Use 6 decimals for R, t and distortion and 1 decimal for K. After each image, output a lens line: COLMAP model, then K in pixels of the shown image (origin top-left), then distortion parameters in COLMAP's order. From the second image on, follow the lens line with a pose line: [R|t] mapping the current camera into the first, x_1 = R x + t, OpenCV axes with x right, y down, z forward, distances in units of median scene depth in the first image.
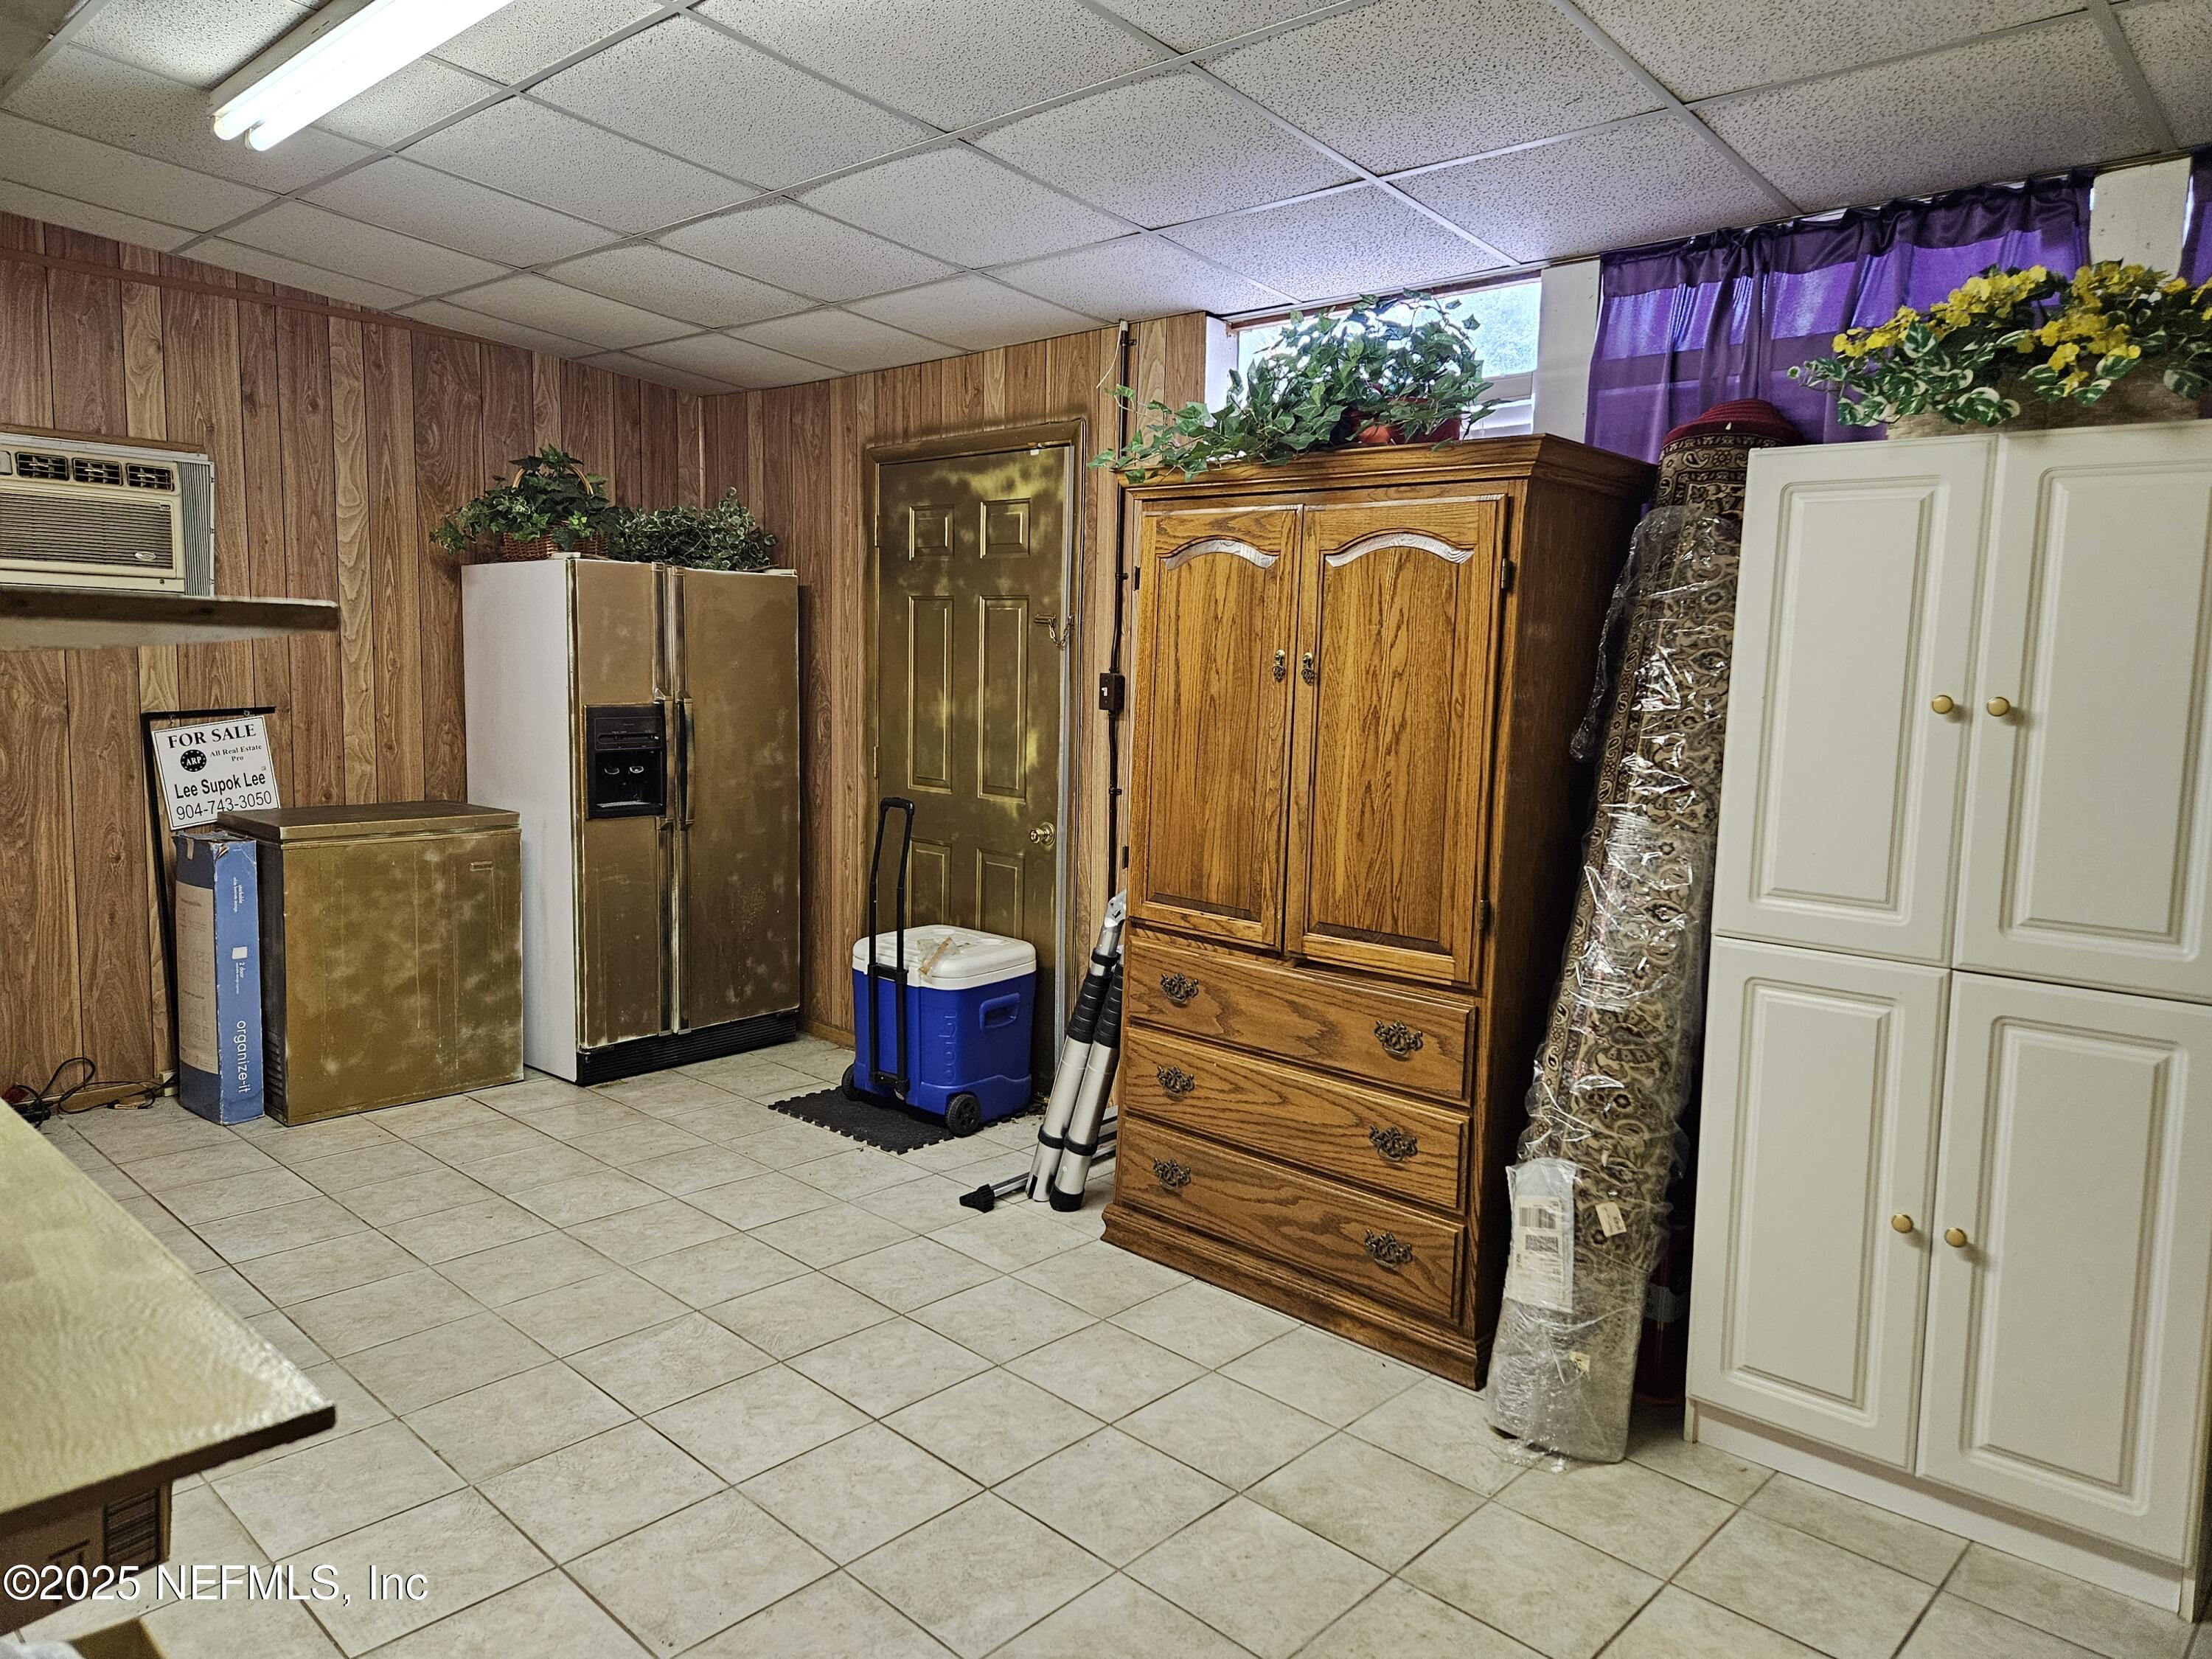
lens RADIAL K [[1478.0, 0, 1106.9], [0, 1478.0, 816.4], [0, 0, 1]] dist [0.053789, -0.036141]
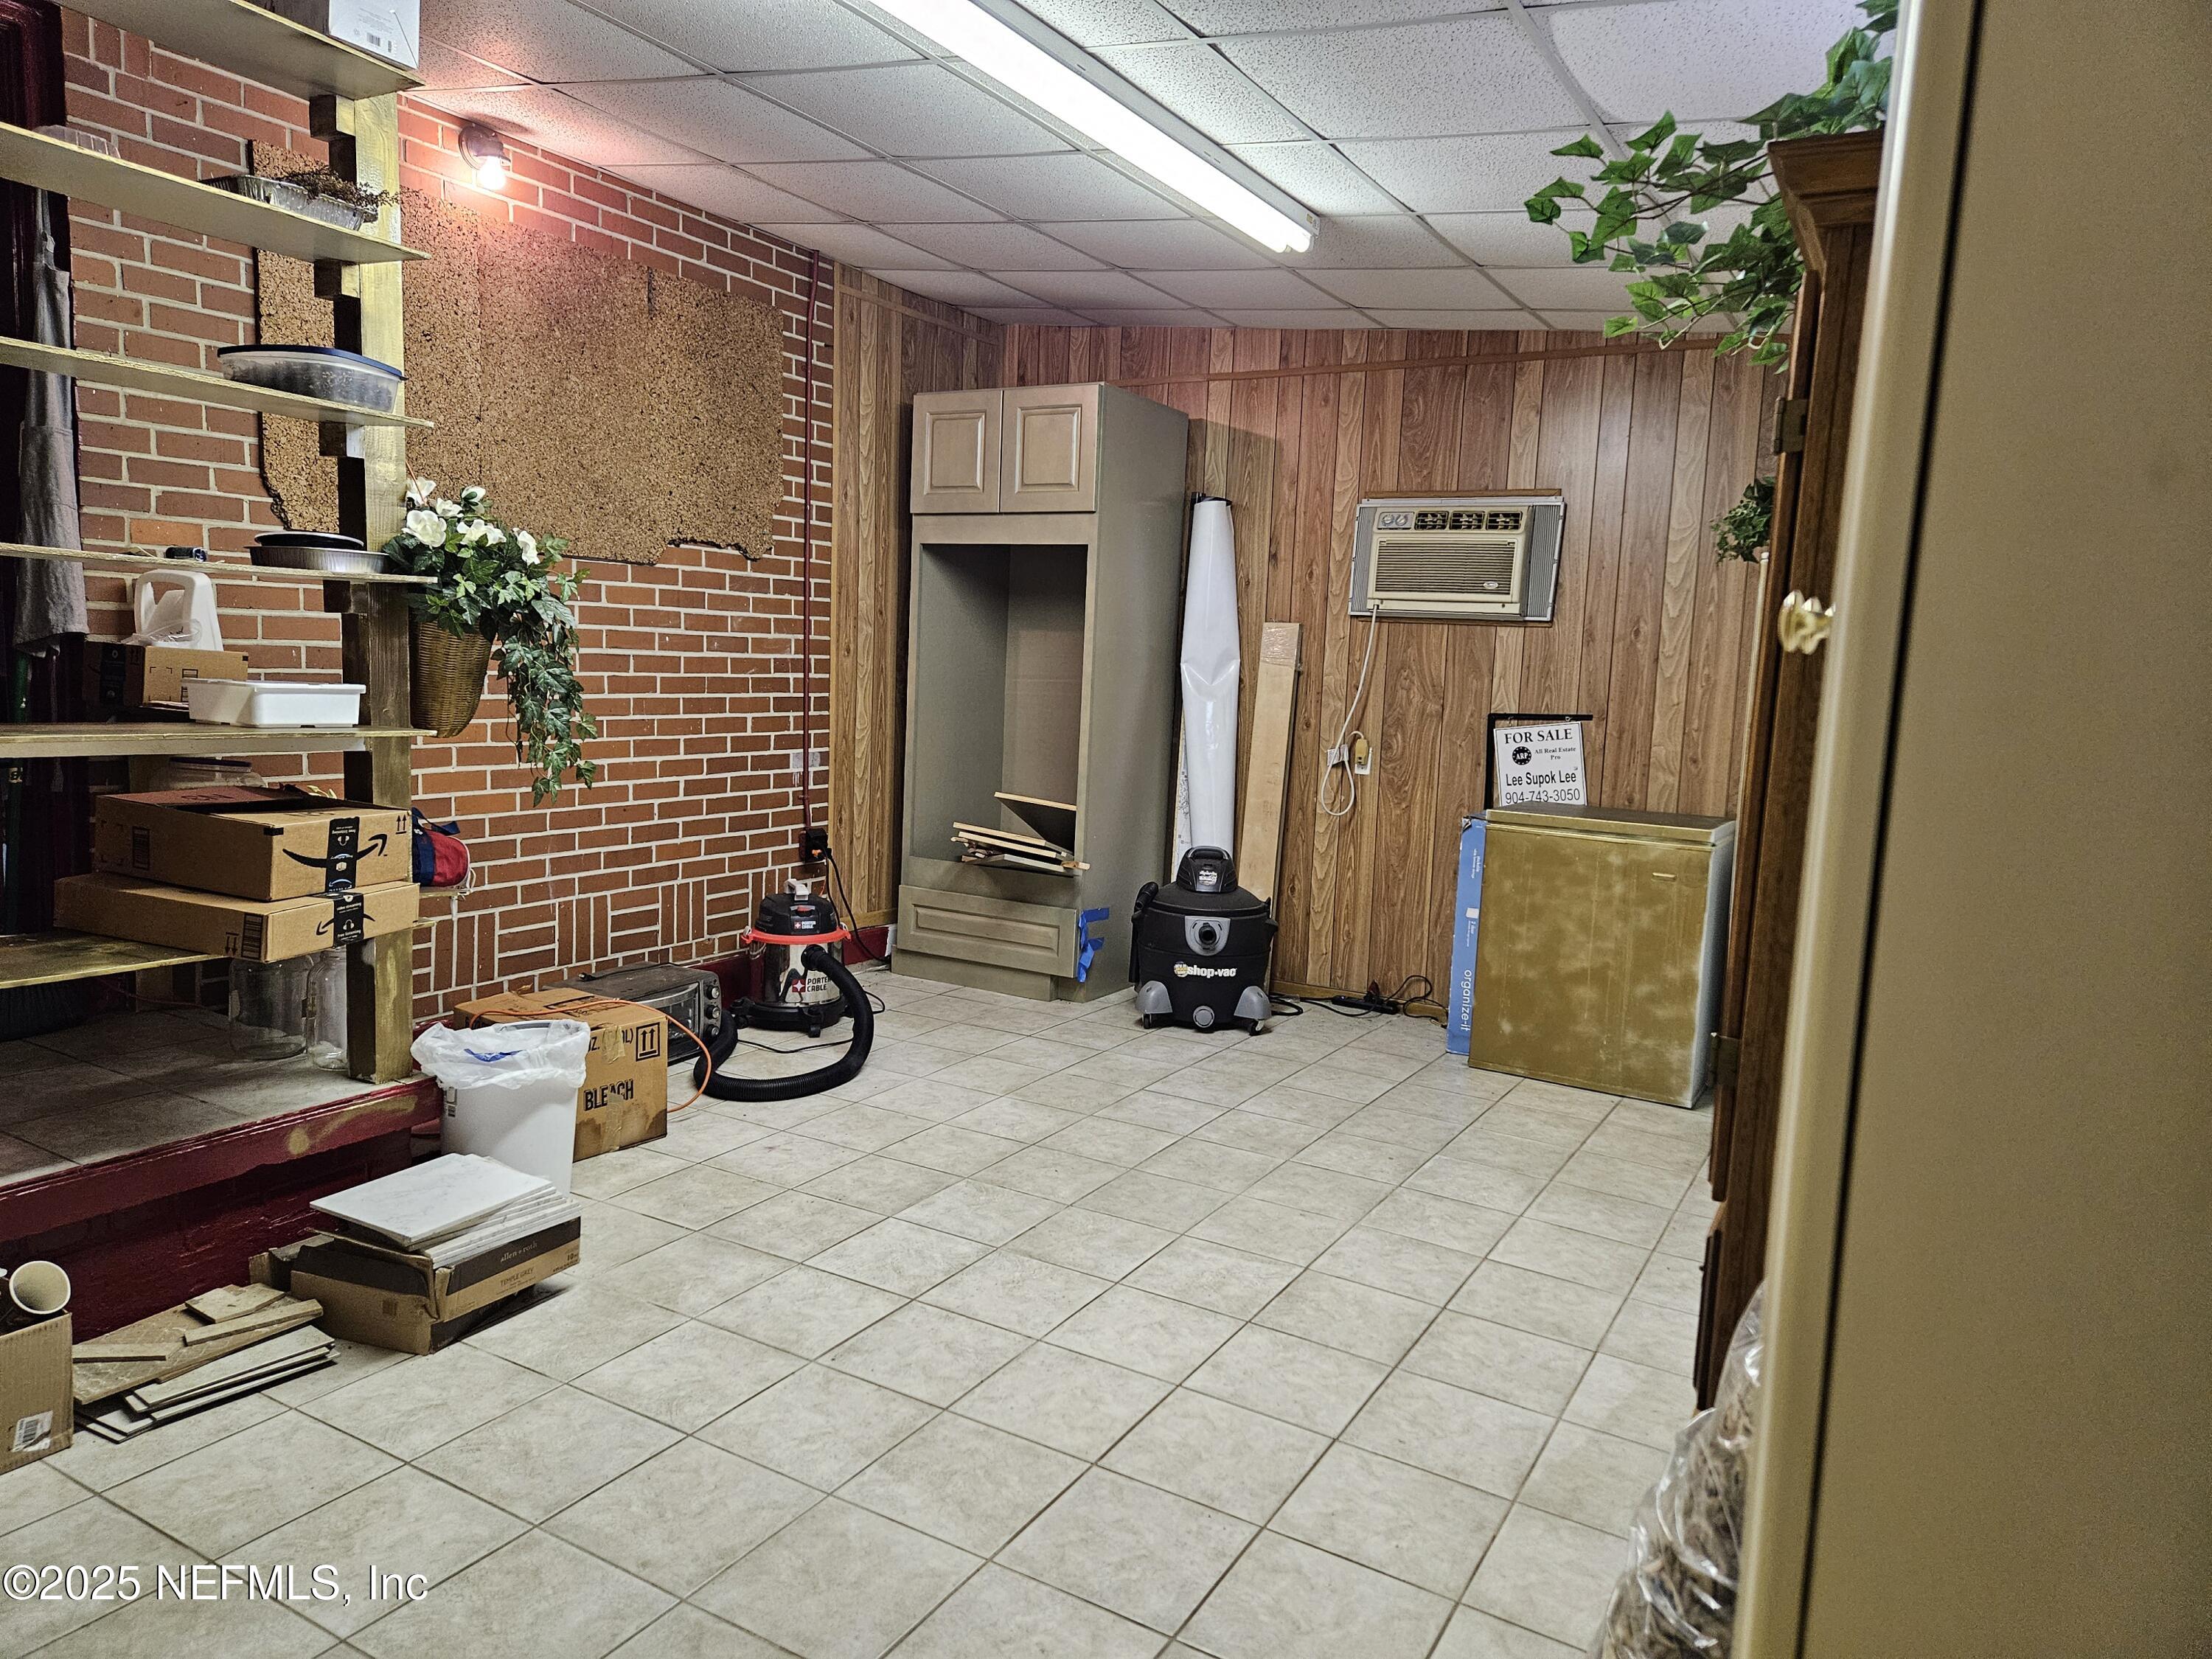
lens RADIAL K [[1478.0, 0, 1109.2], [0, 1478.0, 830.5], [0, 0, 1]] dist [0.053789, -0.036141]
pose [[0.217083, 0.103062, -0.970697, 0.483949], [-0.144388, 0.986863, 0.072488, -0.017067], [0.965415, 0.124421, 0.229112, 0.431646]]
